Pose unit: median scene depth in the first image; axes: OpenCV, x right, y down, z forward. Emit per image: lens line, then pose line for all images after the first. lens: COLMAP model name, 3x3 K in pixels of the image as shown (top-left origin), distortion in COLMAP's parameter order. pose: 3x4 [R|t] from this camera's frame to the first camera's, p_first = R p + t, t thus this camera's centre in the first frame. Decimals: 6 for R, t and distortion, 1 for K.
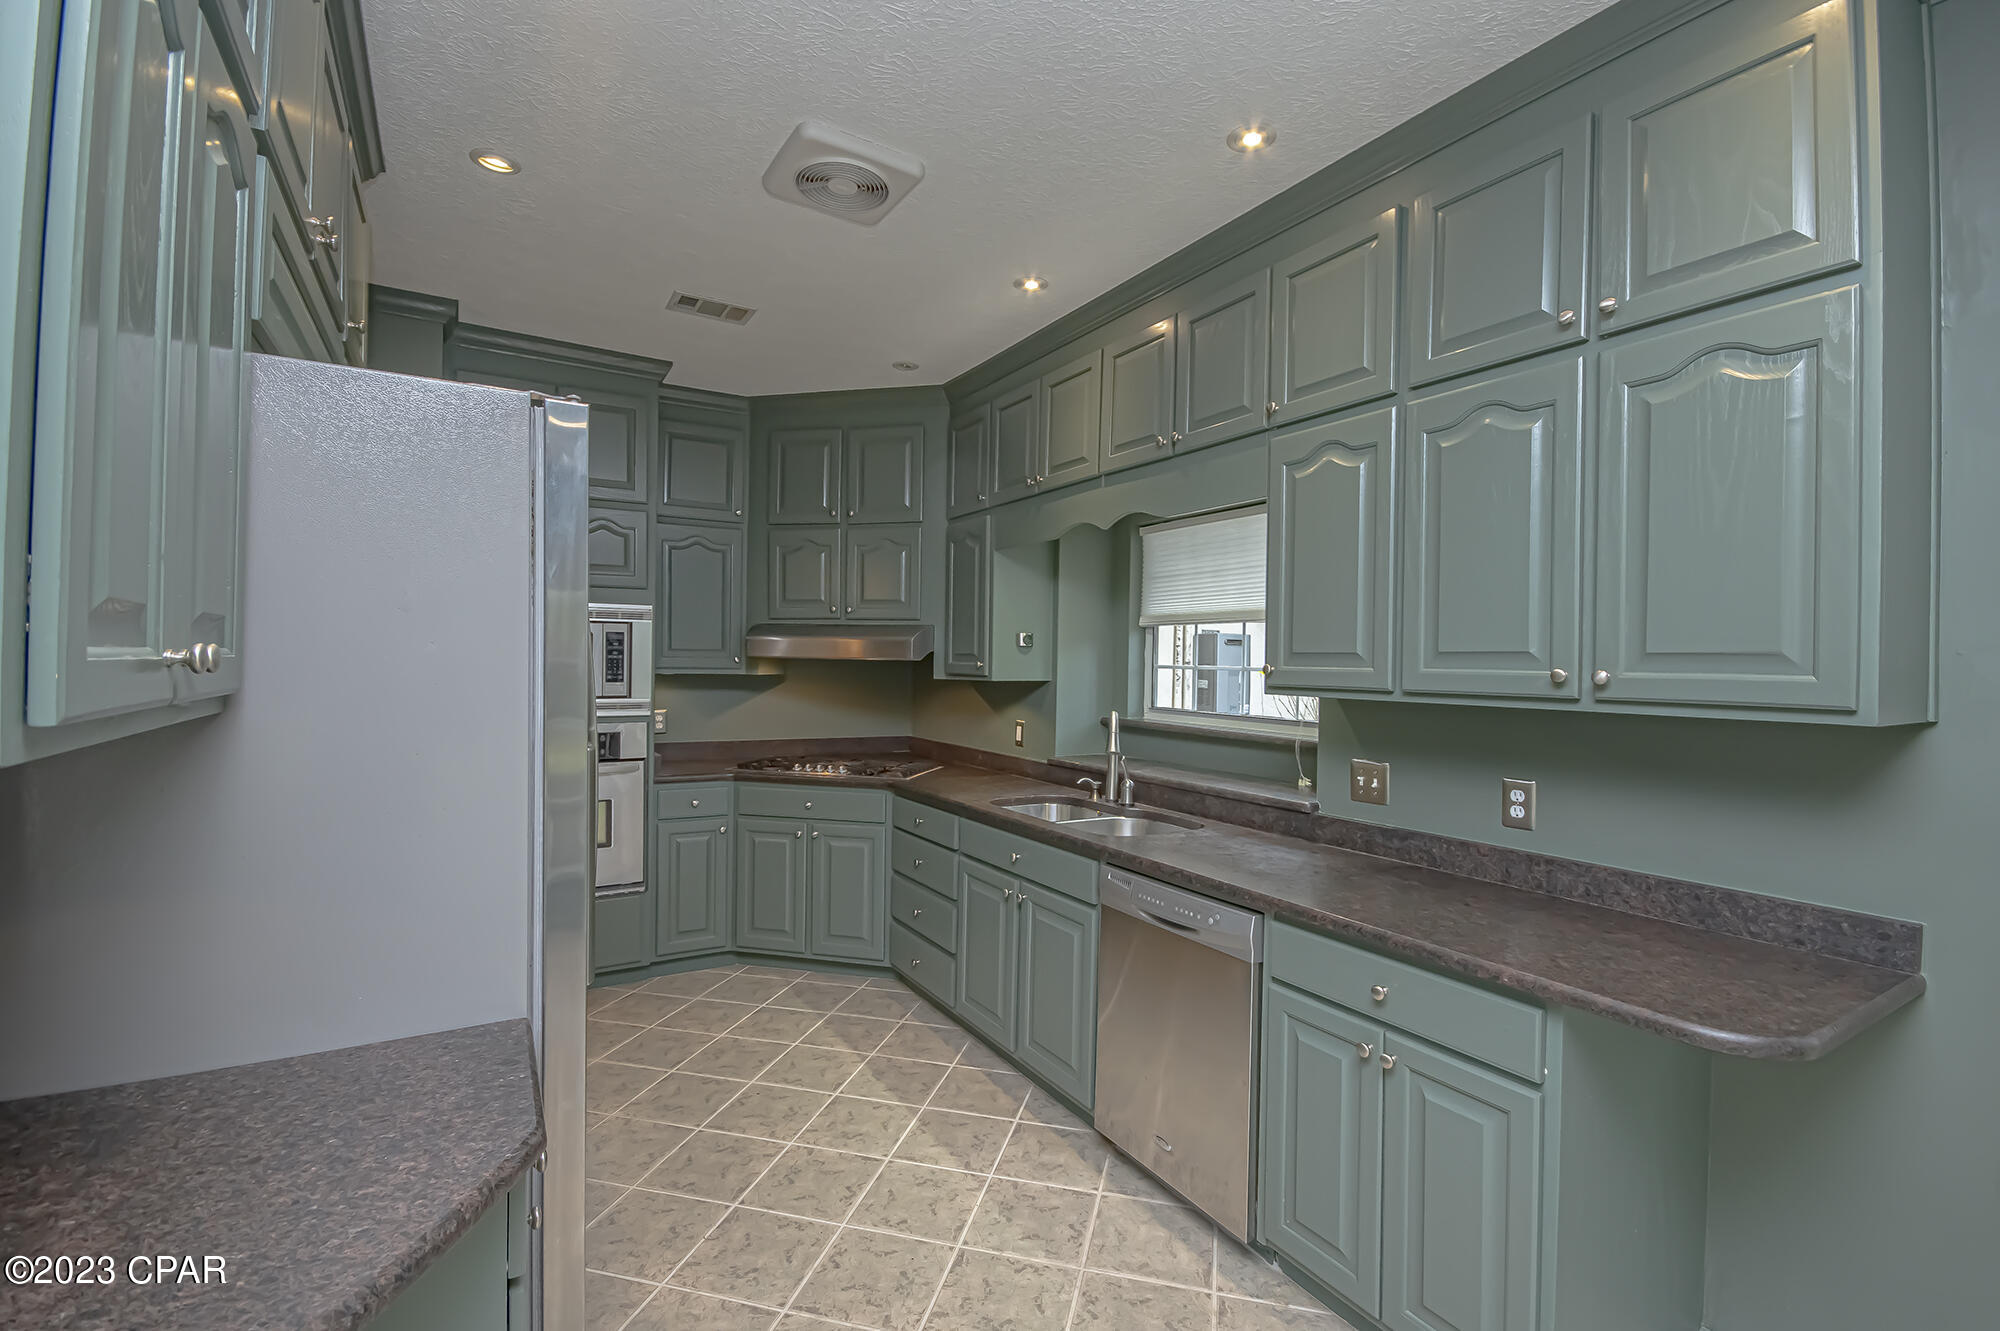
lens RADIAL K [[878.1, 0, 1009.3], [0, 878.1, 659.1], [0, 0, 1]] dist [-0.002909, -0.000569]
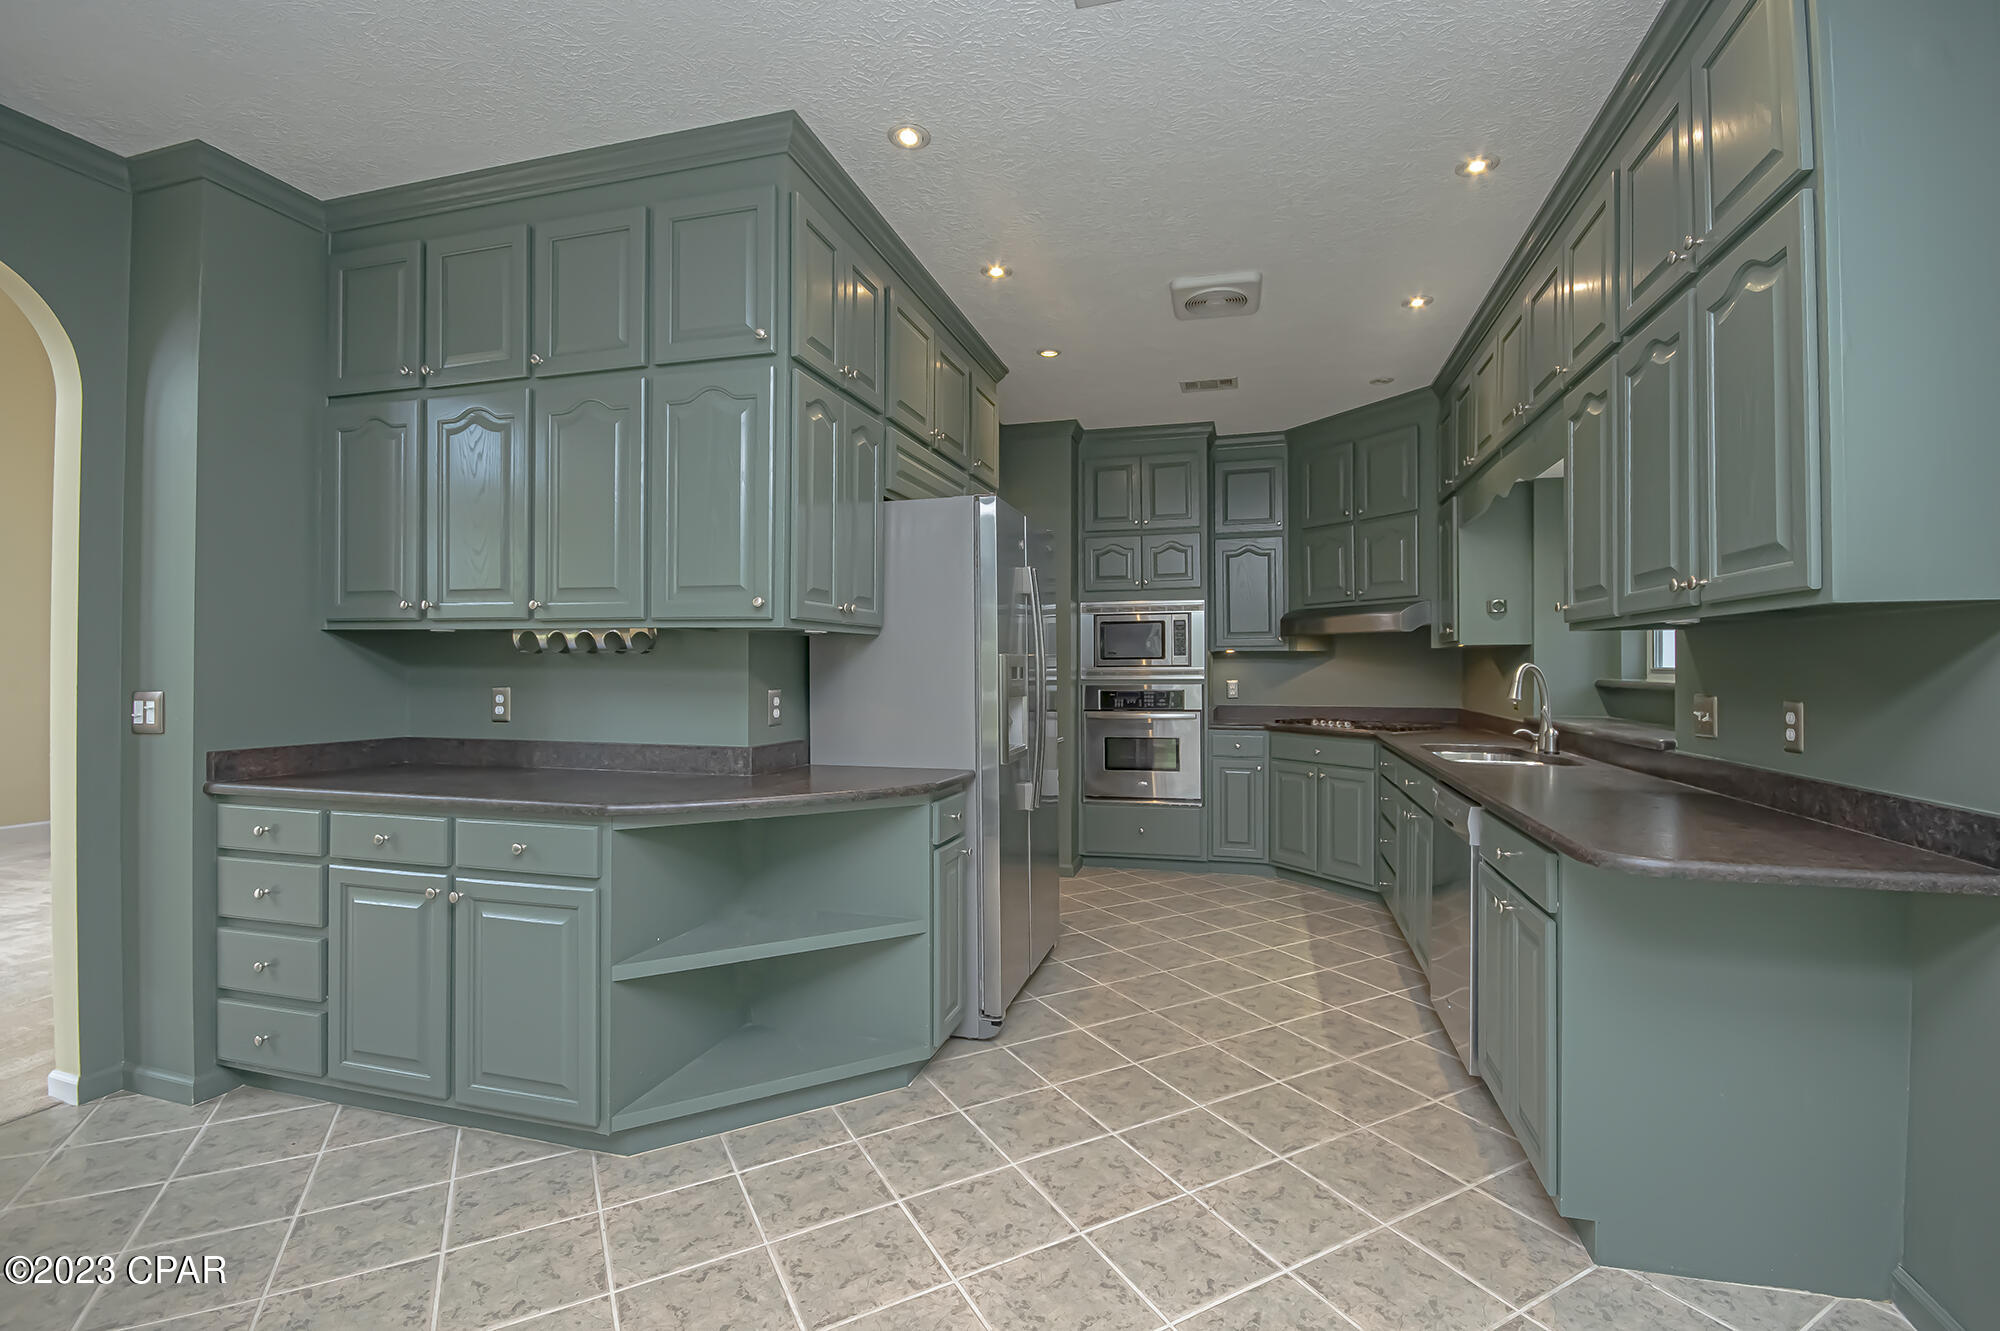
lens RADIAL K [[878.1, 0, 1009.3], [0, 878.1, 659.1], [0, 0, 1]] dist [-0.002909, -0.000569]
pose [[0.675670, -0.023486, -0.736830, 0.408103], [0.012375, 0.999713, -0.020518, 0.057404], [0.737100, 0.004745, 0.675767, -0.162402]]
